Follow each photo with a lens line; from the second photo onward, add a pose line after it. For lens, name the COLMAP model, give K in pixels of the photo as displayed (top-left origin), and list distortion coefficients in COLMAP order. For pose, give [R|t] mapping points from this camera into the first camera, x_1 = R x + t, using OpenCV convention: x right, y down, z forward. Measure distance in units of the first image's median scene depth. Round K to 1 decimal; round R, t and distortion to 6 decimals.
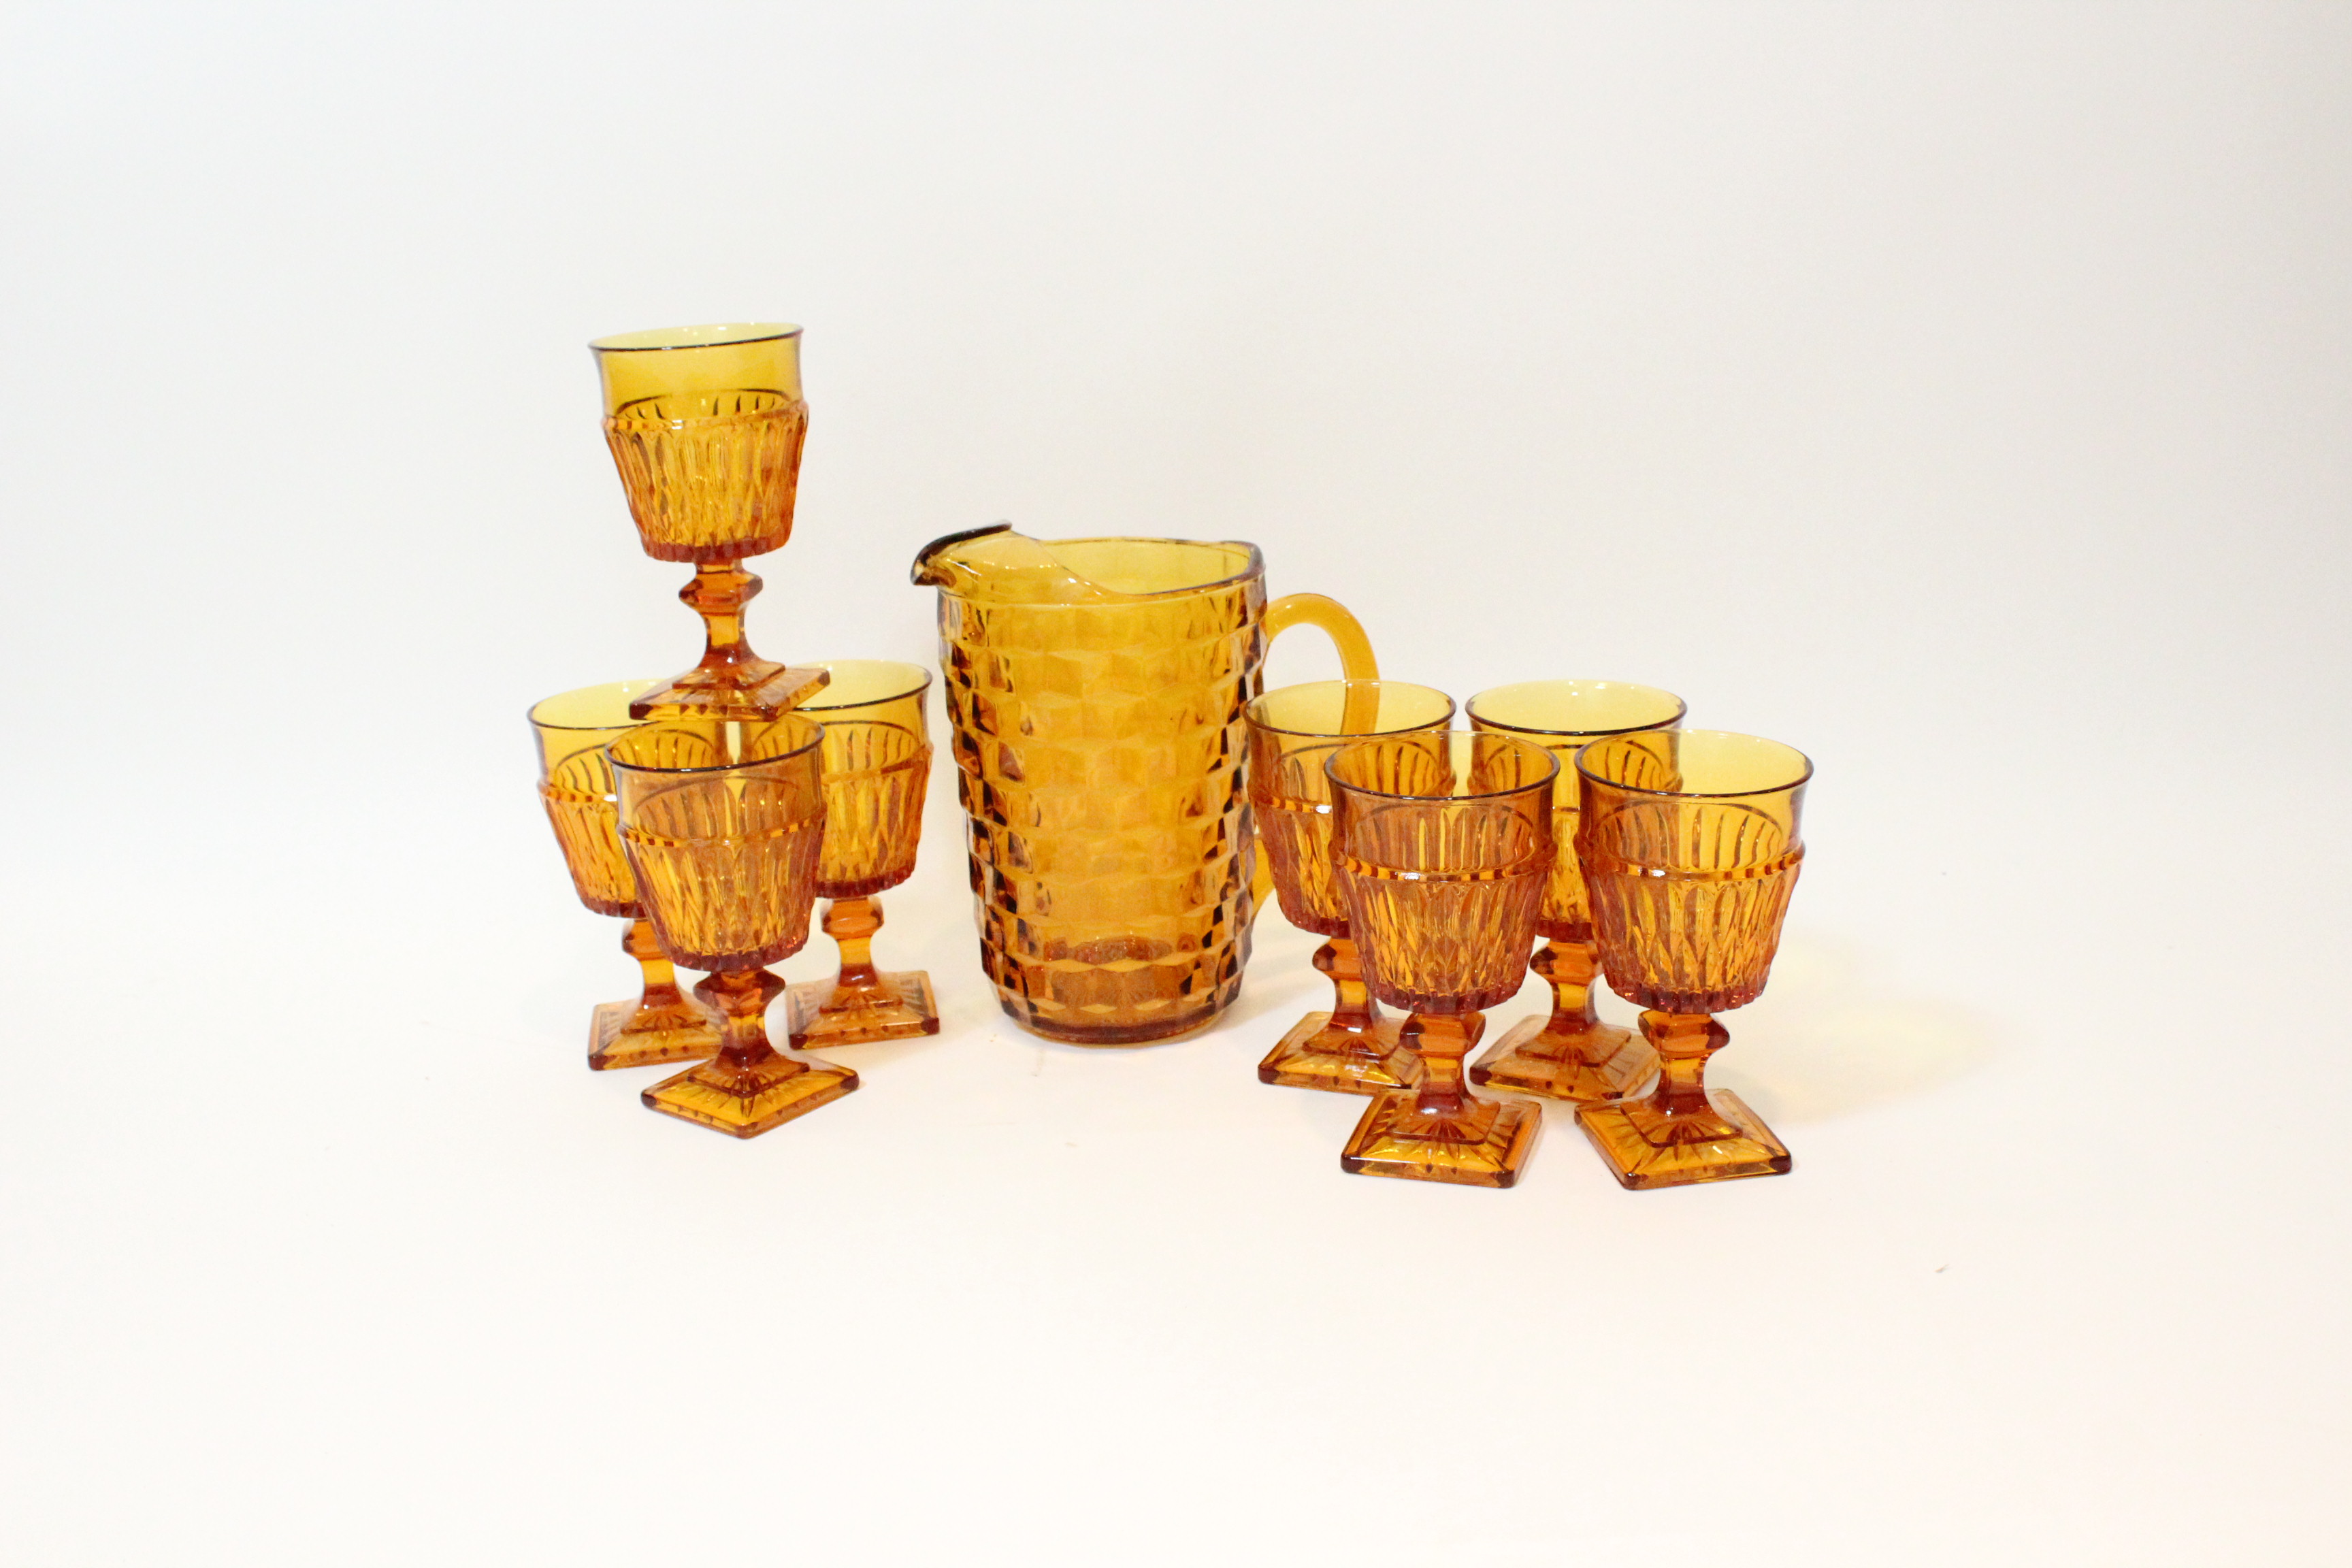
lens RADIAL K [[2584.3, 0, 1176.0], [0, 2584.3, 784.0], [0, 0, 1]] dist [0.087313, 0.002830]
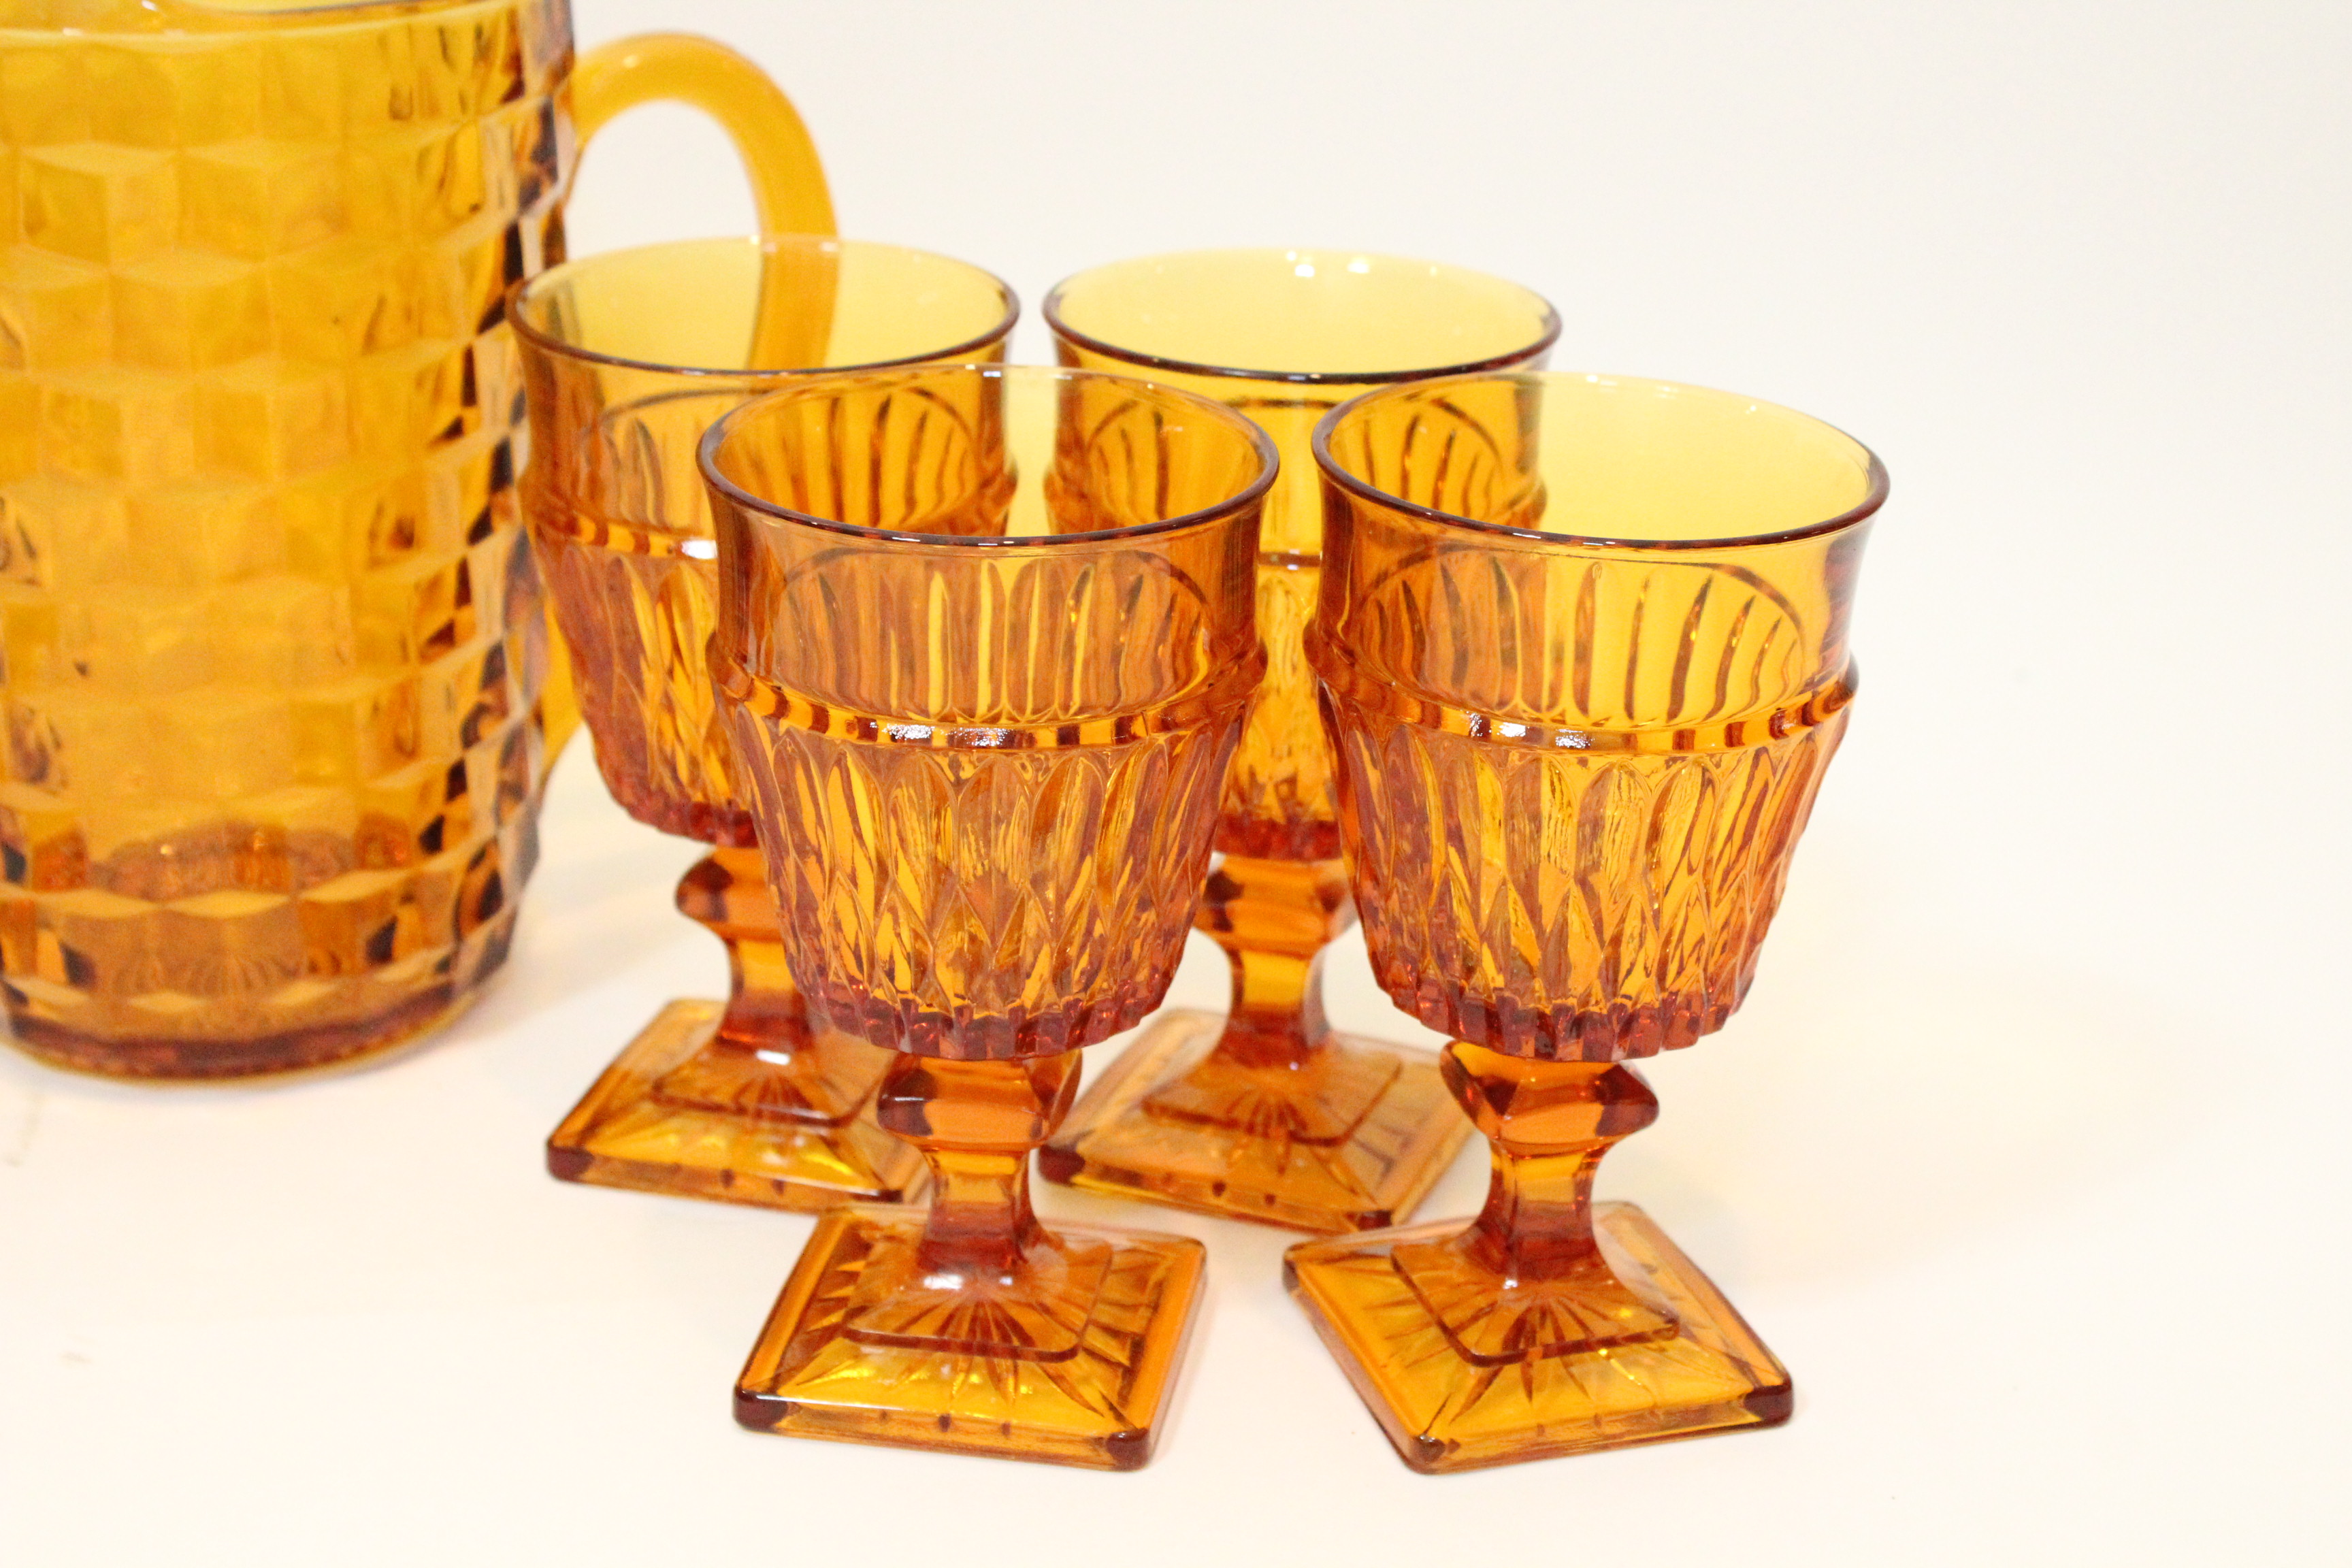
lens RADIAL K [[5258.0, 0, 1176.0], [0, 5258.0, 784.0], [0, 0, 1]] dist [0.048024, 0.310387]
pose [[0.989745, 0.004365, 0.142779, 0.012436], [-0.013366, 0.997978, 0.062142, -0.006037], [-0.142219, -0.063413, 0.987802, 0.154847]]
